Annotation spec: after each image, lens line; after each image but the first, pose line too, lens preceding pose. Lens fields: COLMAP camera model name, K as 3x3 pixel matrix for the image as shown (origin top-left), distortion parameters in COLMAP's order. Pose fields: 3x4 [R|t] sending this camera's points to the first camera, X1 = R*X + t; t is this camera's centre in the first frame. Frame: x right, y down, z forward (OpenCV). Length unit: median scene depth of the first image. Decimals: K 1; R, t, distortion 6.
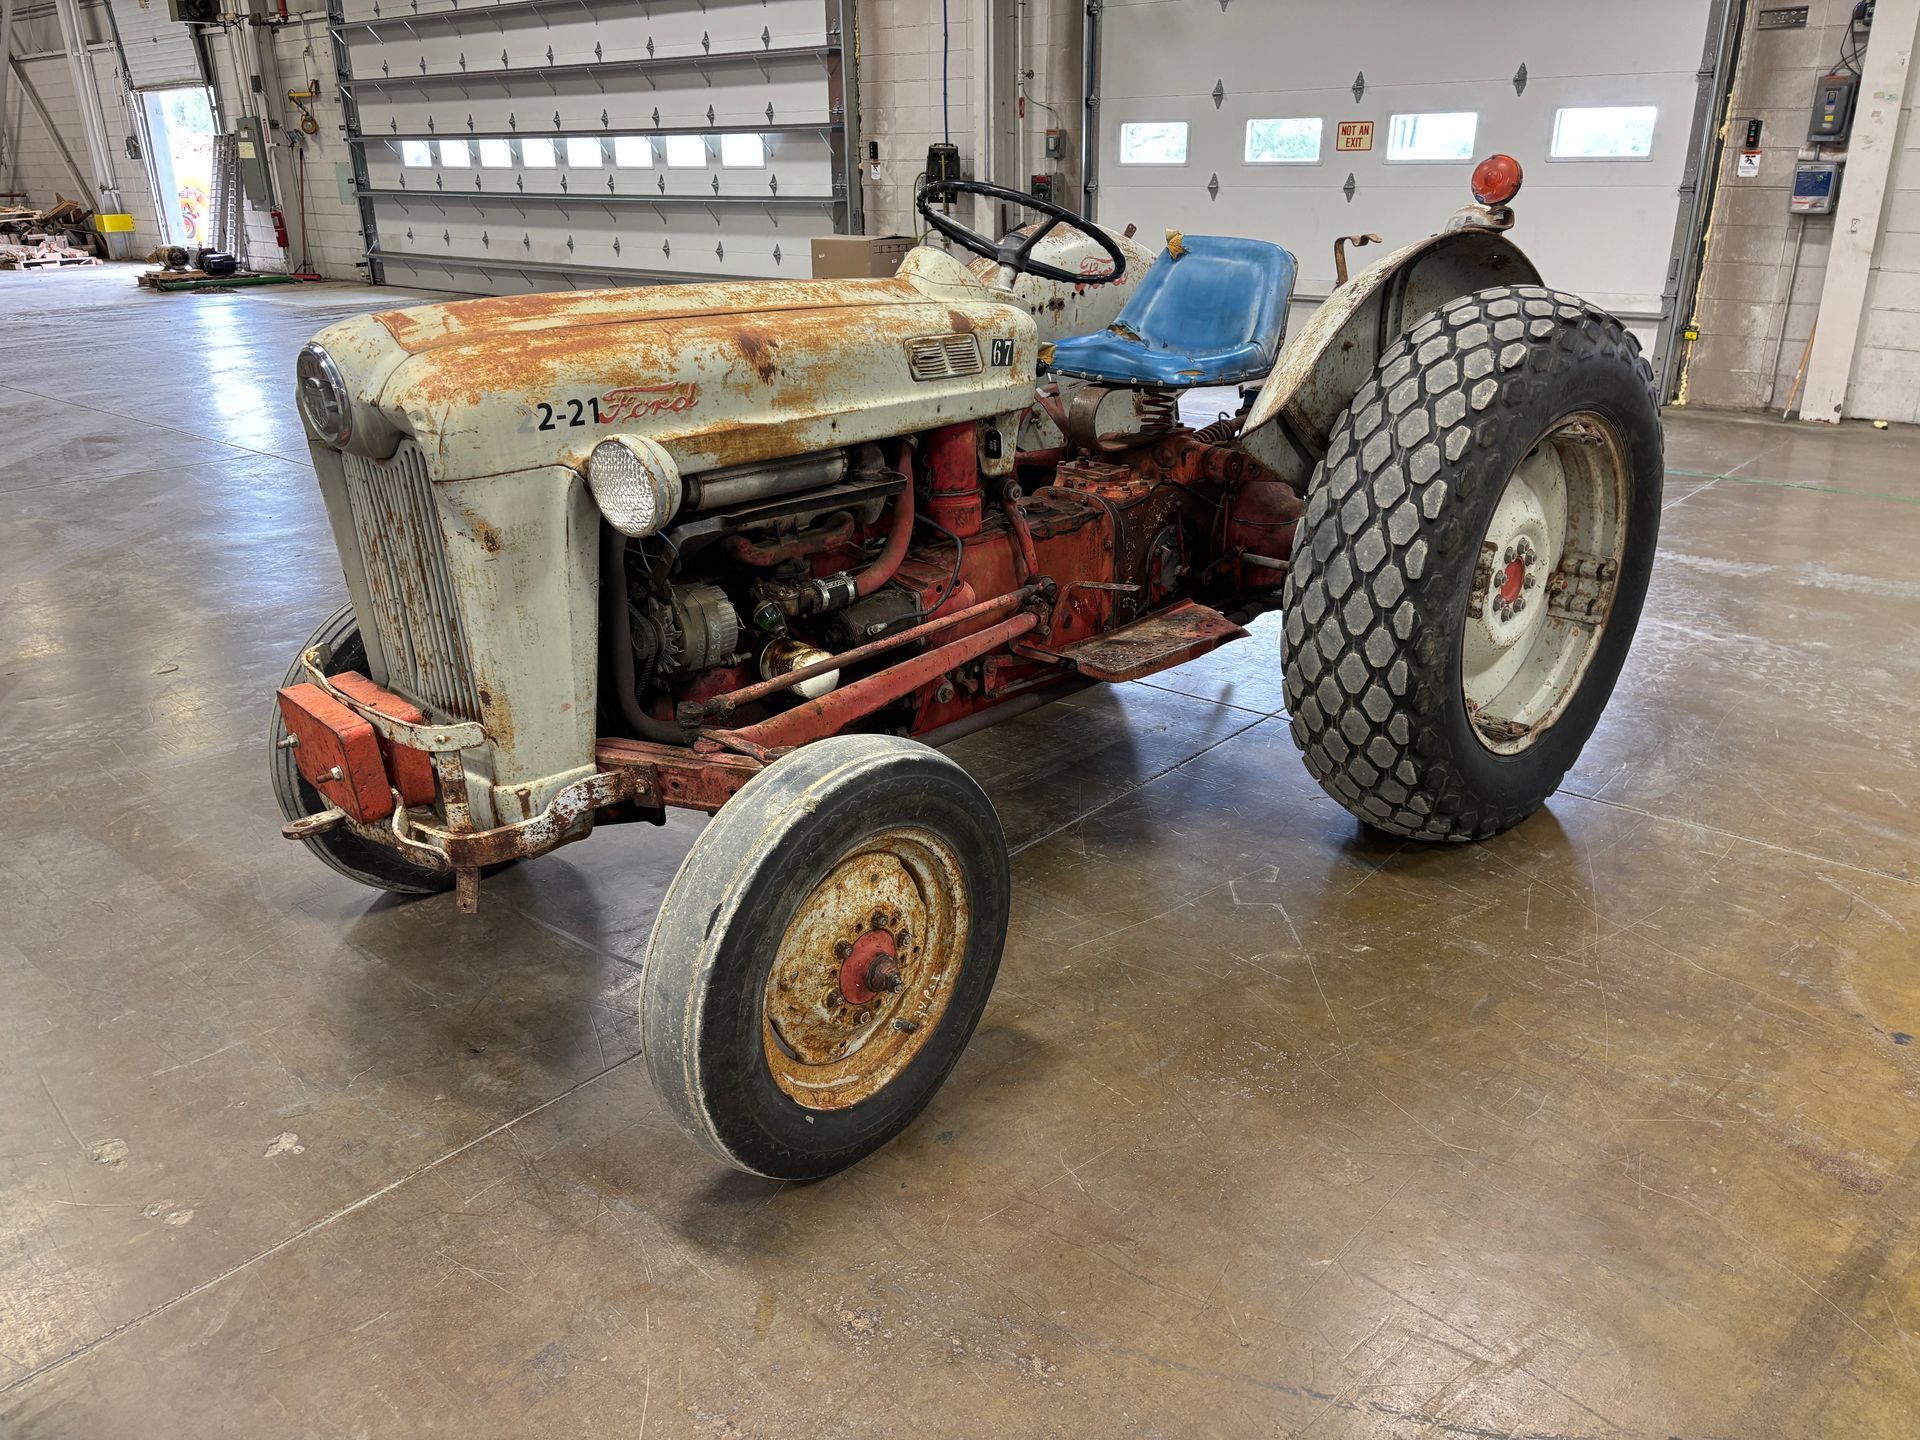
lens RADIAL K [[1448.8, 0, 956.8], [0, 1448.8, 727.0], [0, 0, 1]] dist [0.044493, -0.043697]
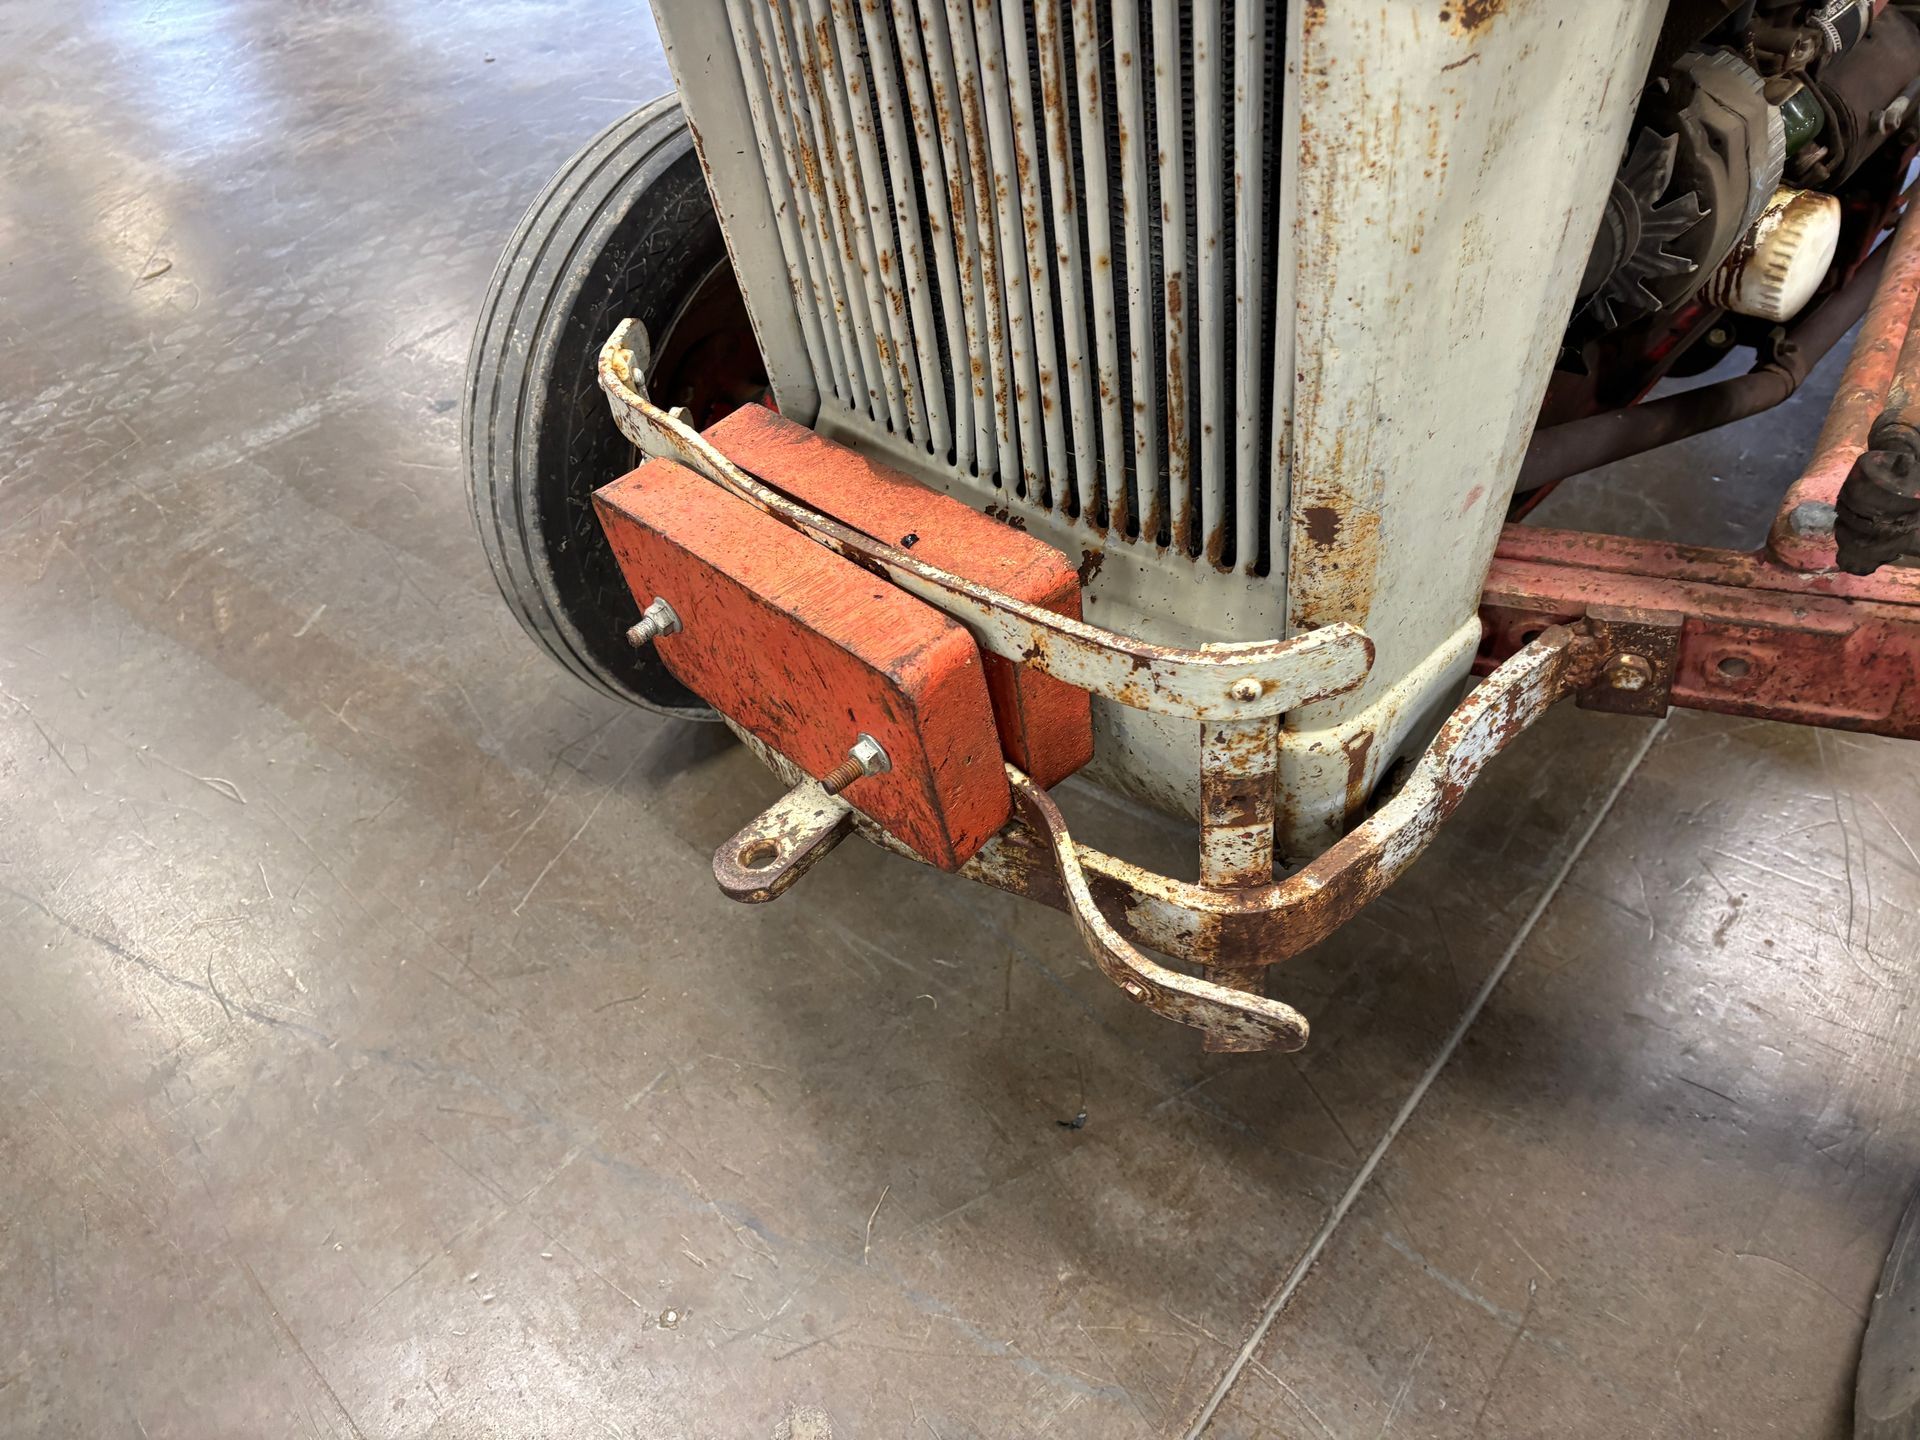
lens RADIAL K [[1448.8, 0, 952.5], [0, 1448.8, 721.8], [0, 0, 1]] dist [0.044493, -0.043697]
pose [[0.995052, -0.094756, -0.029865, -0.367063], [0.099163, 0.928786, 0.357105, -0.094683], [-0.006099, -0.358299, 0.933587, 0.625554]]
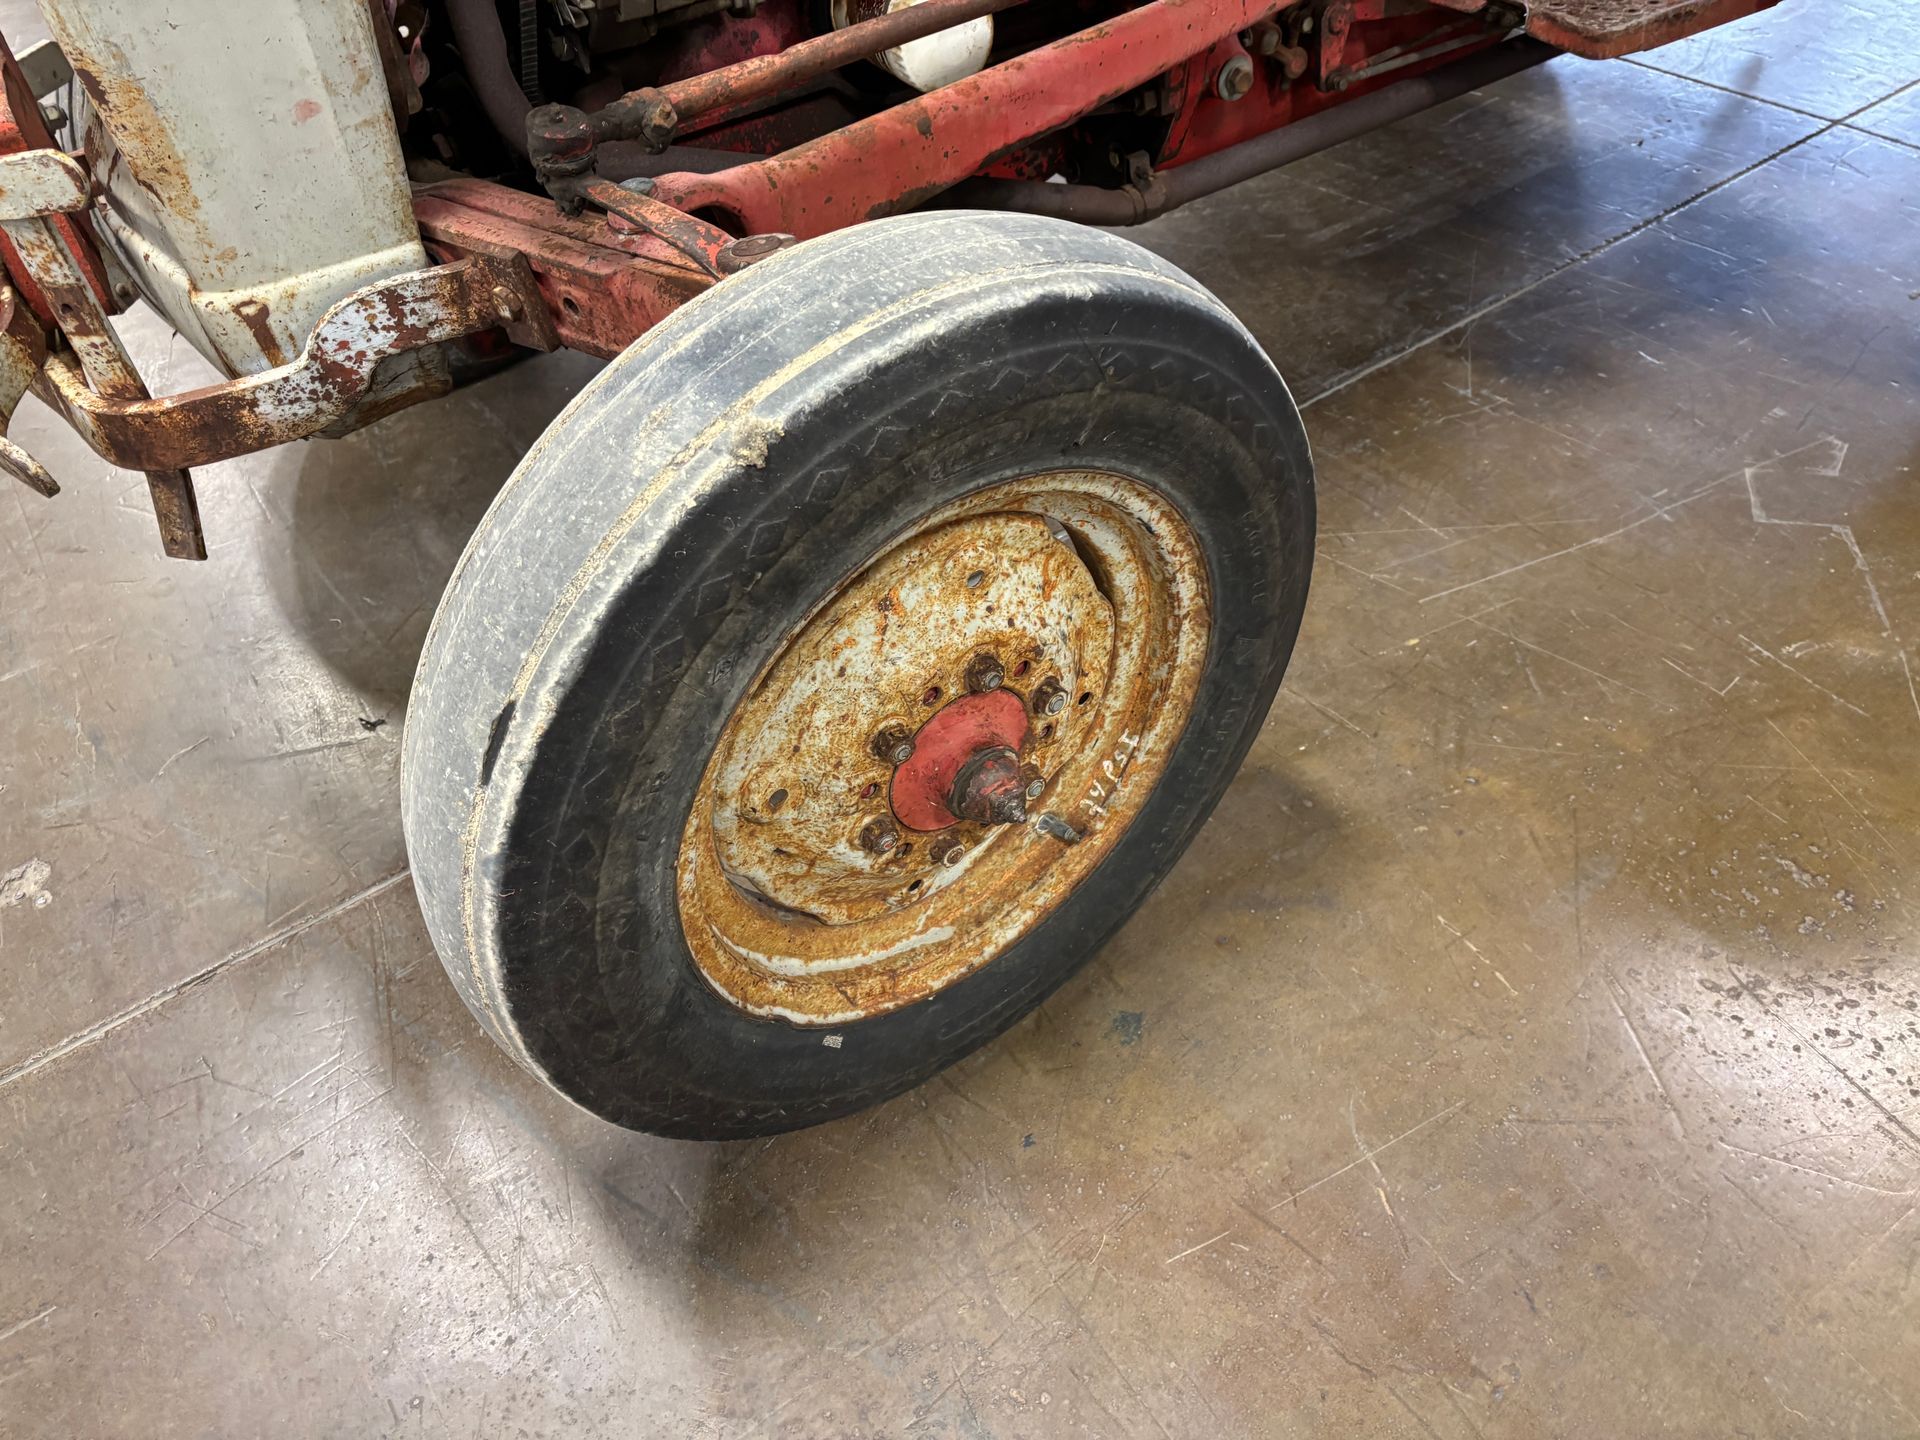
lens RADIAL K [[1448.8, 0, 964.5], [0, 1448.8, 717.6], [0, 0, 1]] dist [0.044493, -0.043697]
pose [[0.977359, 0.101909, -0.185429, 0.019807], [-0.020691, 0.918202, 0.395571, -0.022629], [0.210574, -0.382778, 0.899522, 0.550845]]
